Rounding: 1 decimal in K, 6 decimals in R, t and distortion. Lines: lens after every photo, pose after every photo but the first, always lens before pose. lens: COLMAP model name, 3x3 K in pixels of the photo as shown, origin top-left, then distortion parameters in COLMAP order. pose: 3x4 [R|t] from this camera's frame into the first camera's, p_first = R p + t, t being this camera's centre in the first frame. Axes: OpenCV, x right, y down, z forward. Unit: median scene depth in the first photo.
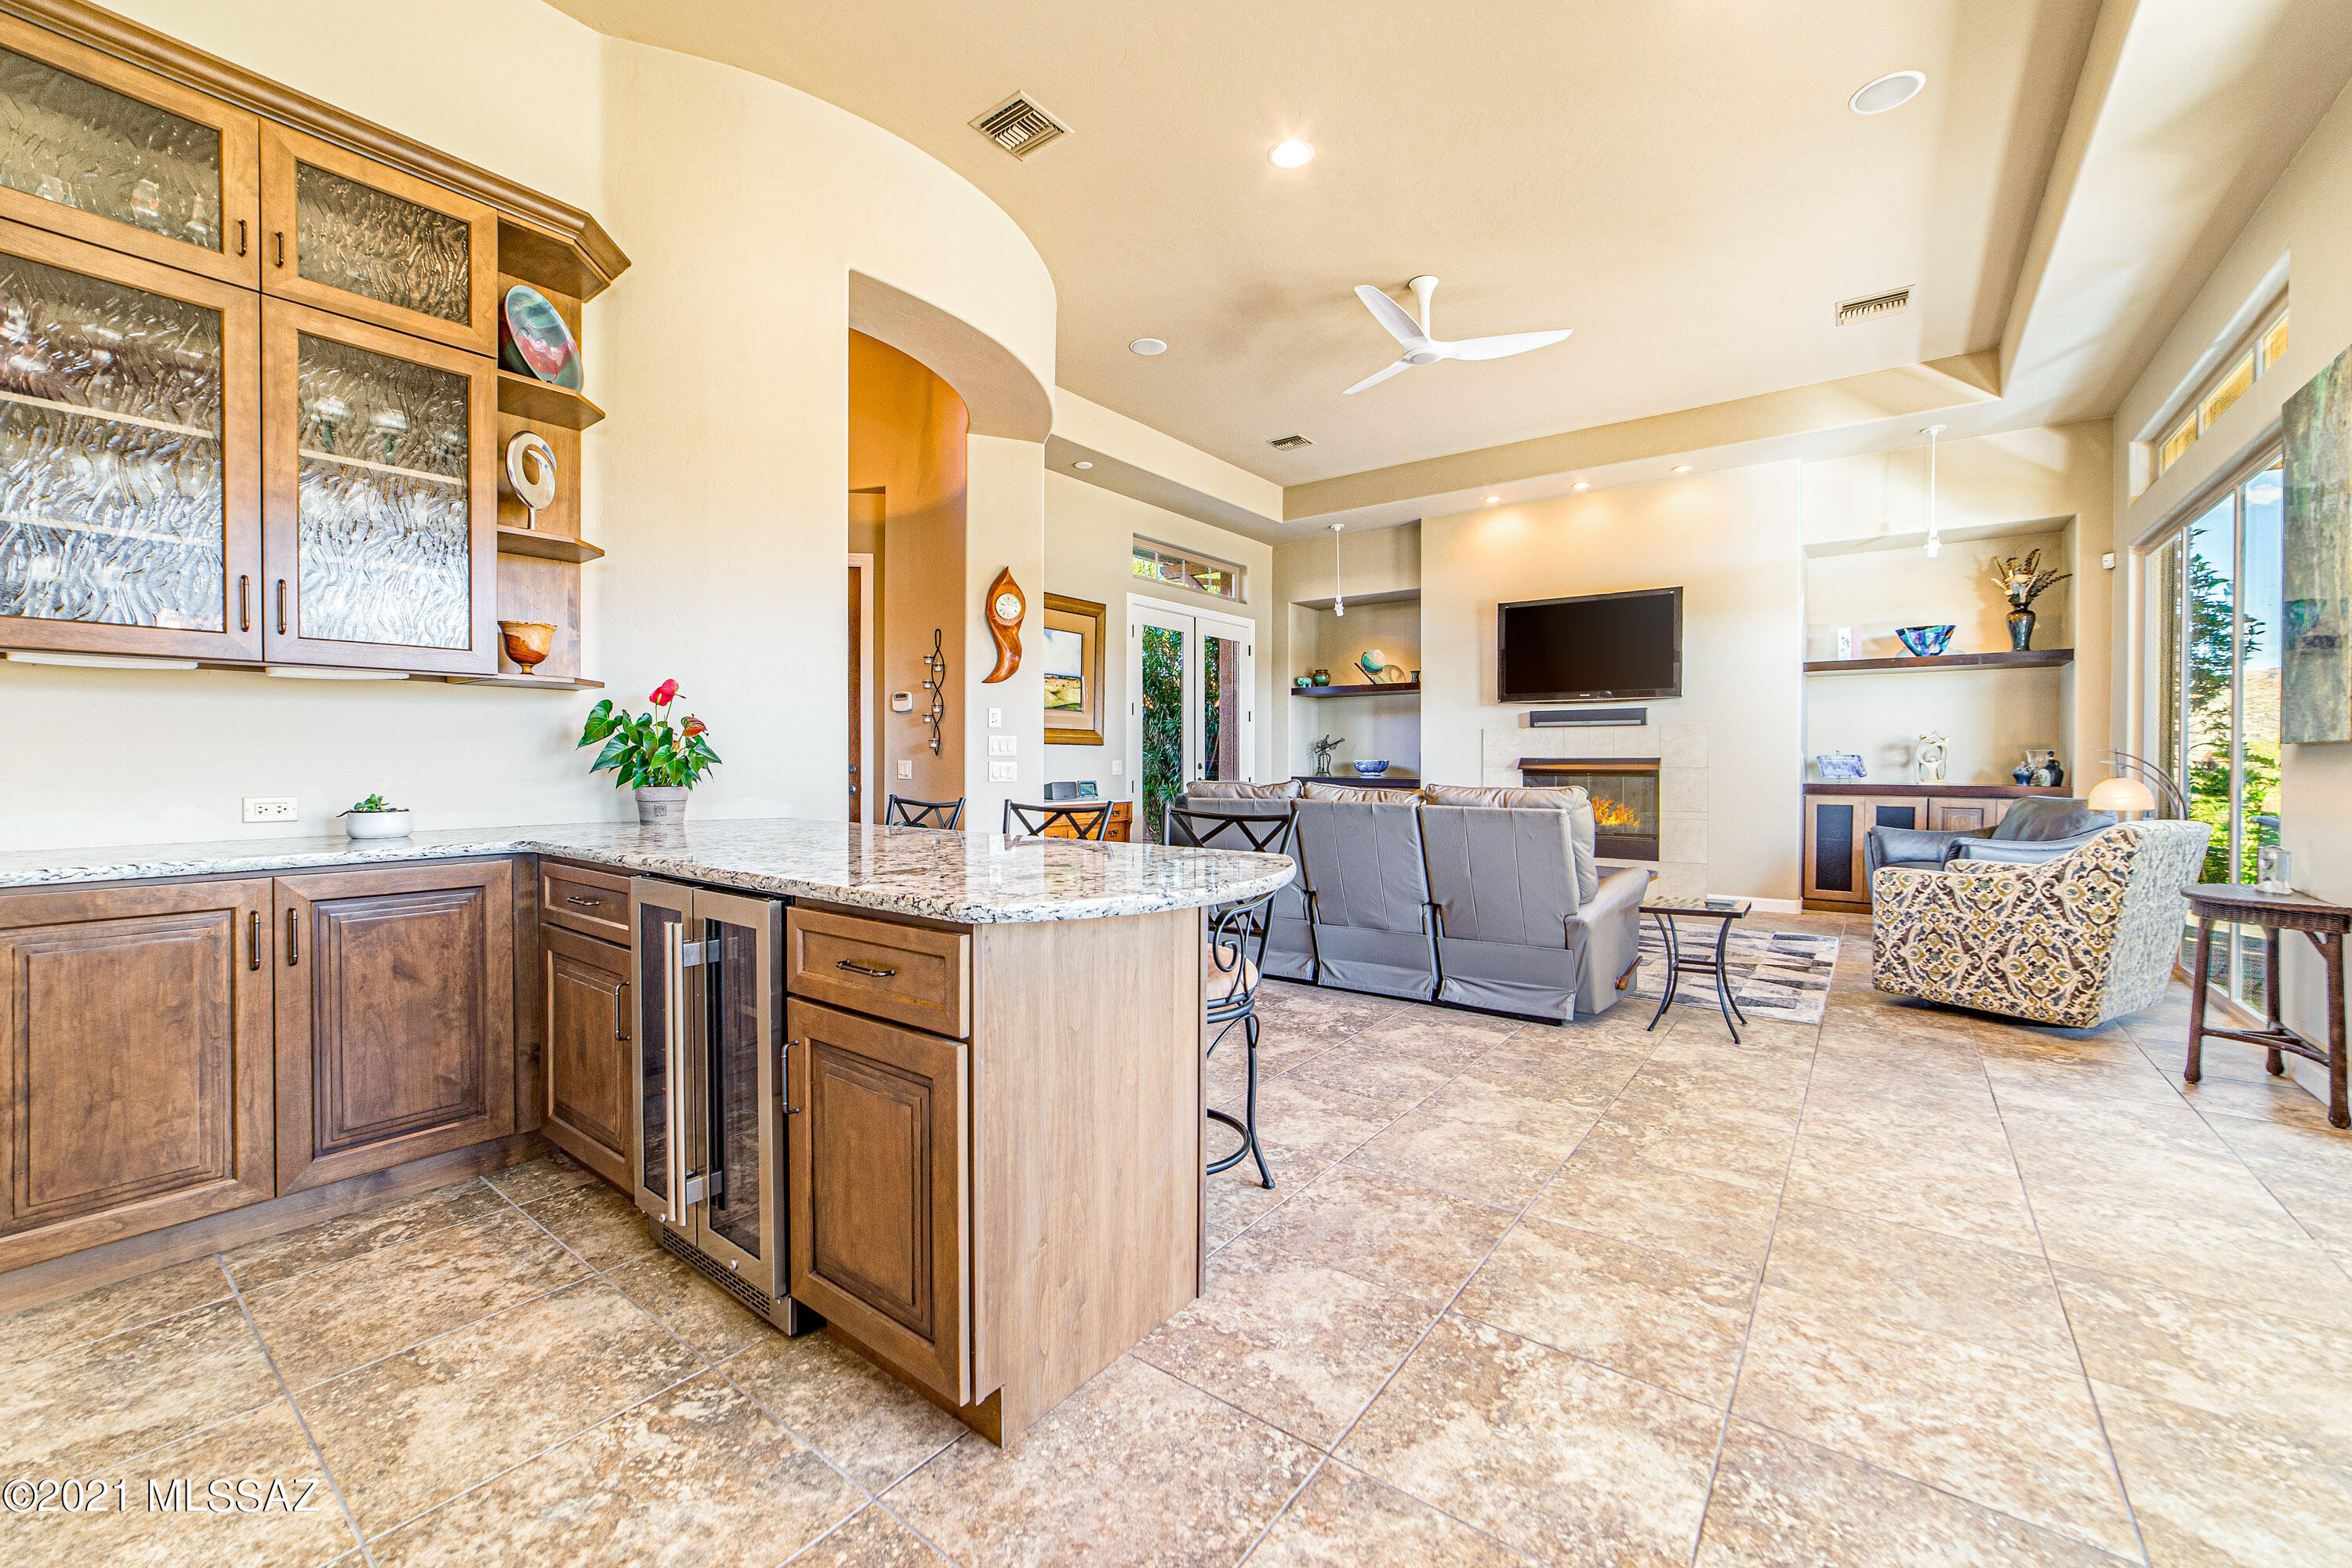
lens RADIAL K [[941.9, 0, 1169.8], [0, 941.9, 761.0], [0, 0, 1]] dist [-0.023006, 0.008247]
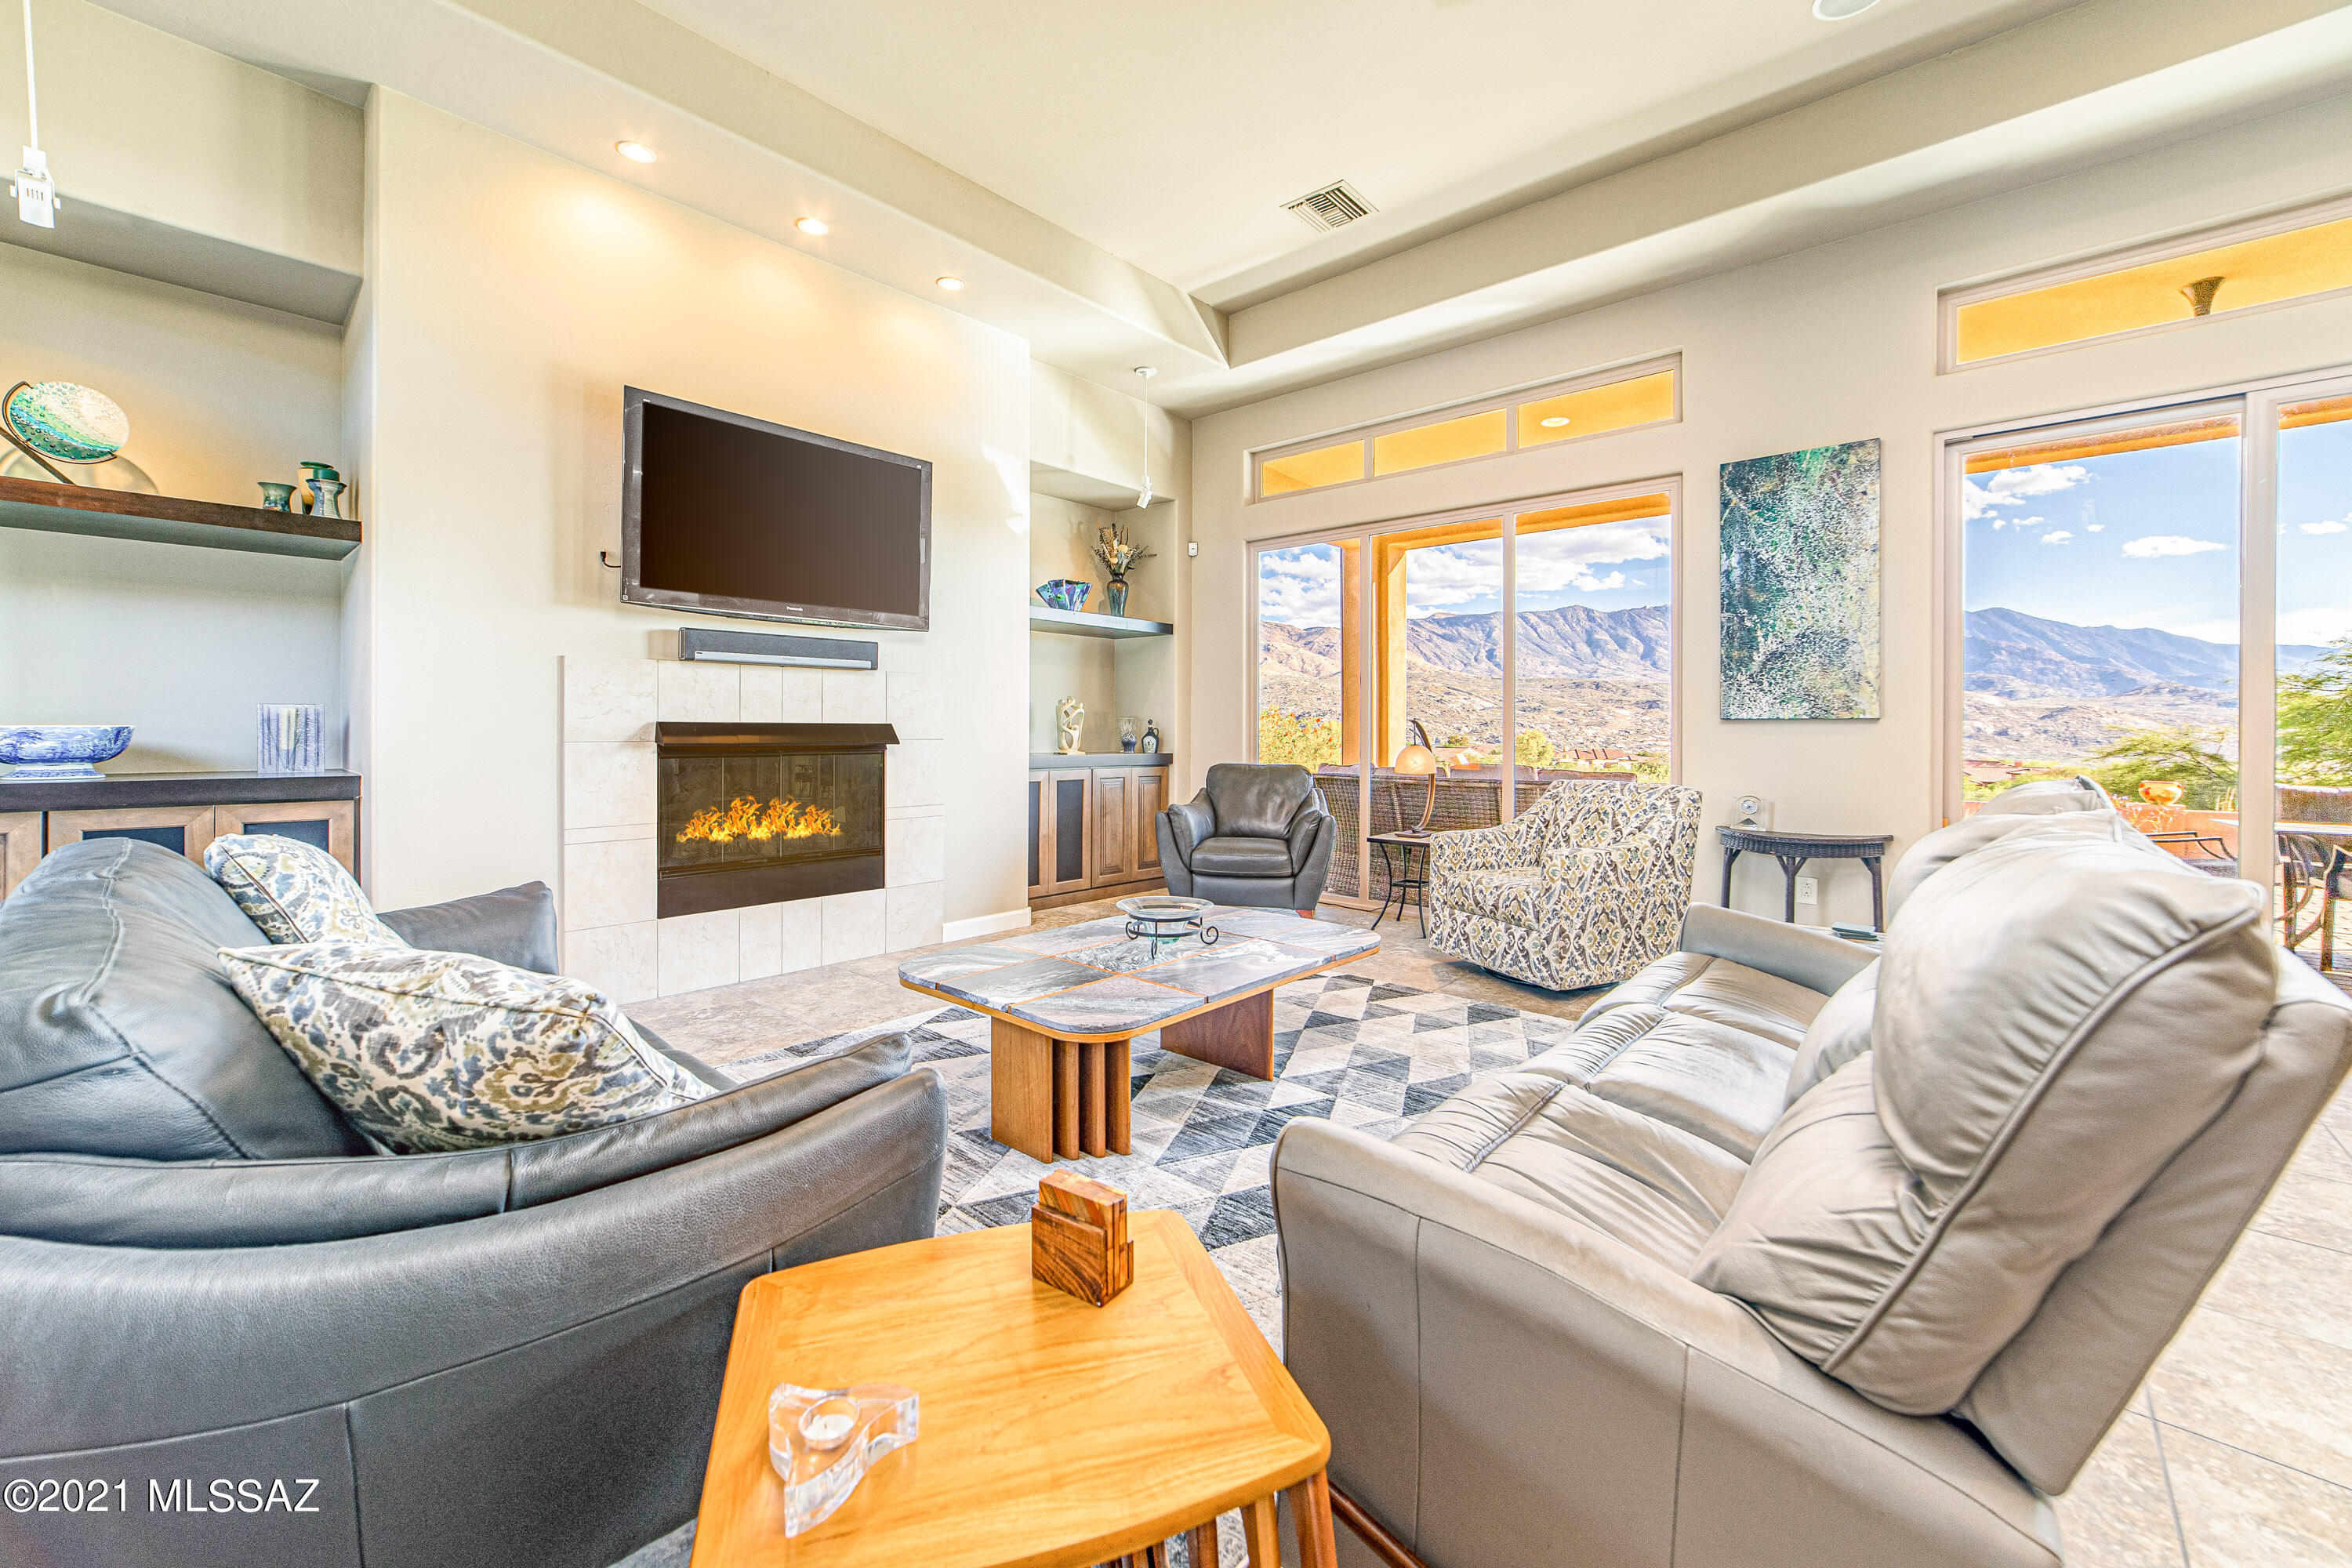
lens RADIAL K [[936.0, 0, 1155.3], [0, 936.0, 729.4], [0, 0, 1]] dist [-0.027998, 0.011281]
pose [[0.082565, -0.001880, 0.996584, -0.114290], [-0.002422, 0.999995, 0.002087, -0.001982], [-0.996583, -0.002586, 0.082560, 0.996996]]
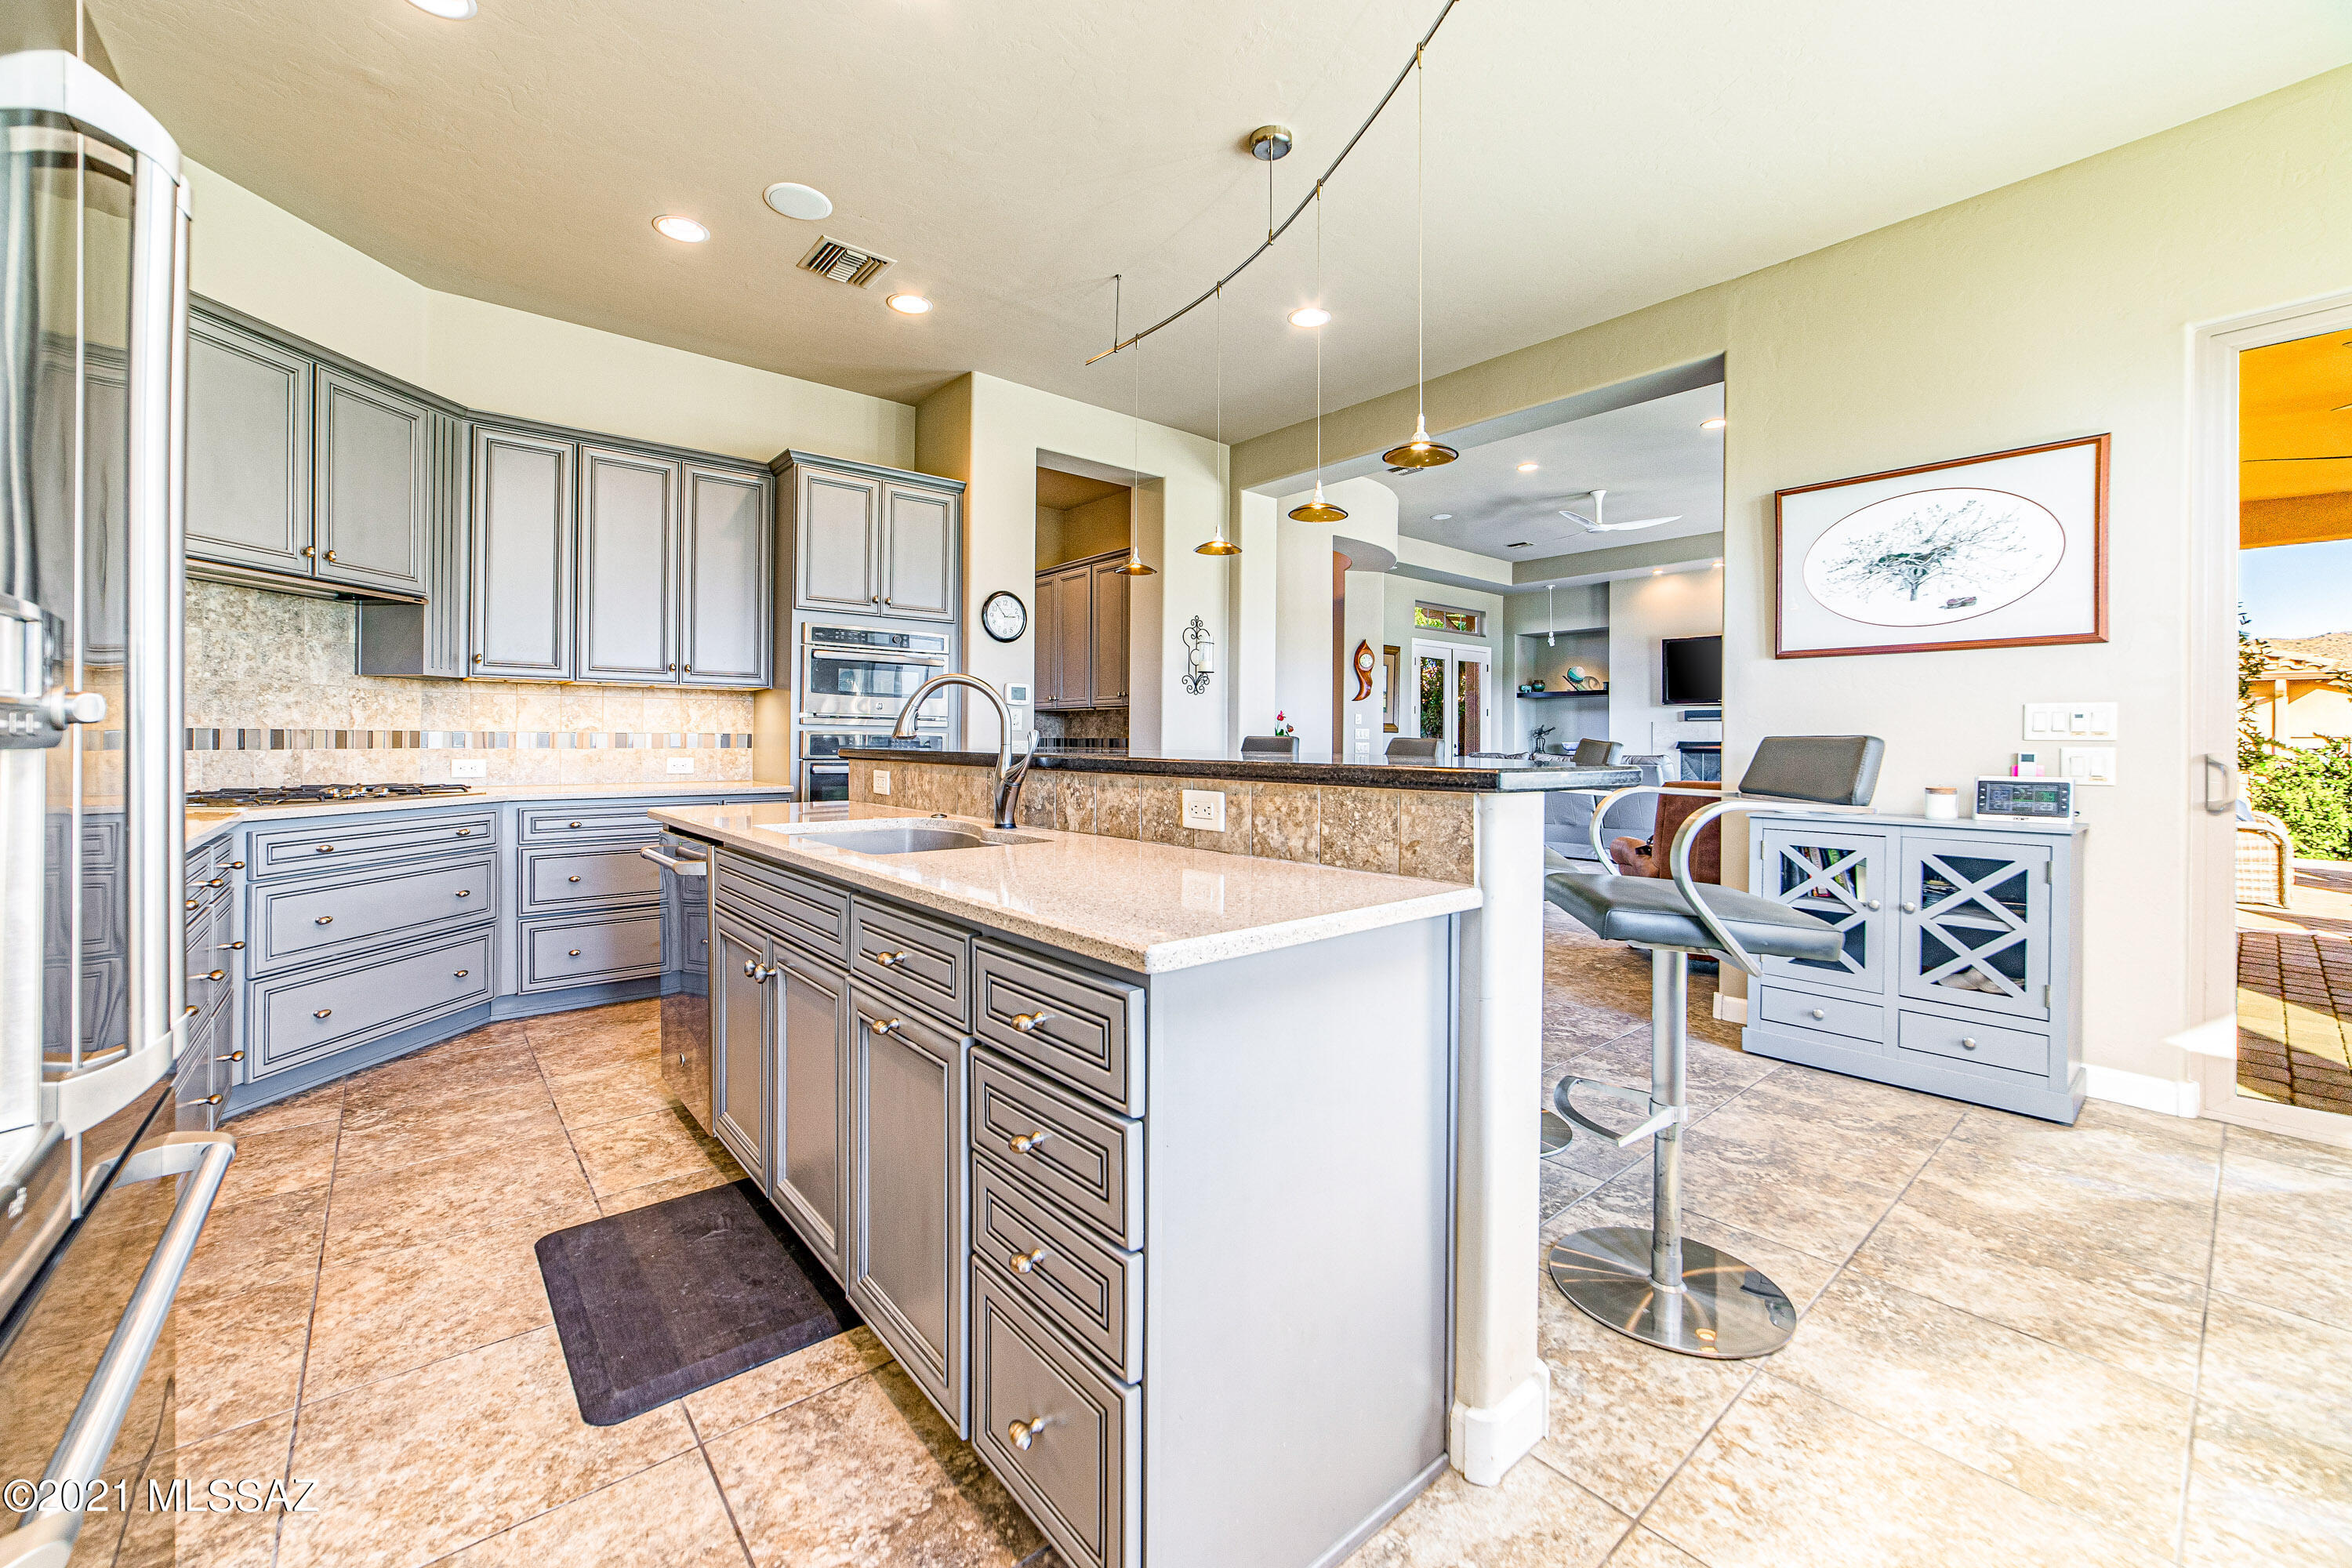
lens RADIAL K [[930.0, 0, 1159.5], [0, 930.0, 744.2], [0, 0, 1]] dist [-0.023961, 0.008477]
pose [[0.975148, 0.004295, -0.221513, -0.158267], [-0.003803, 0.999989, 0.002647, 0.001122], [0.221522, -0.001739, 0.975154, -0.899903]]
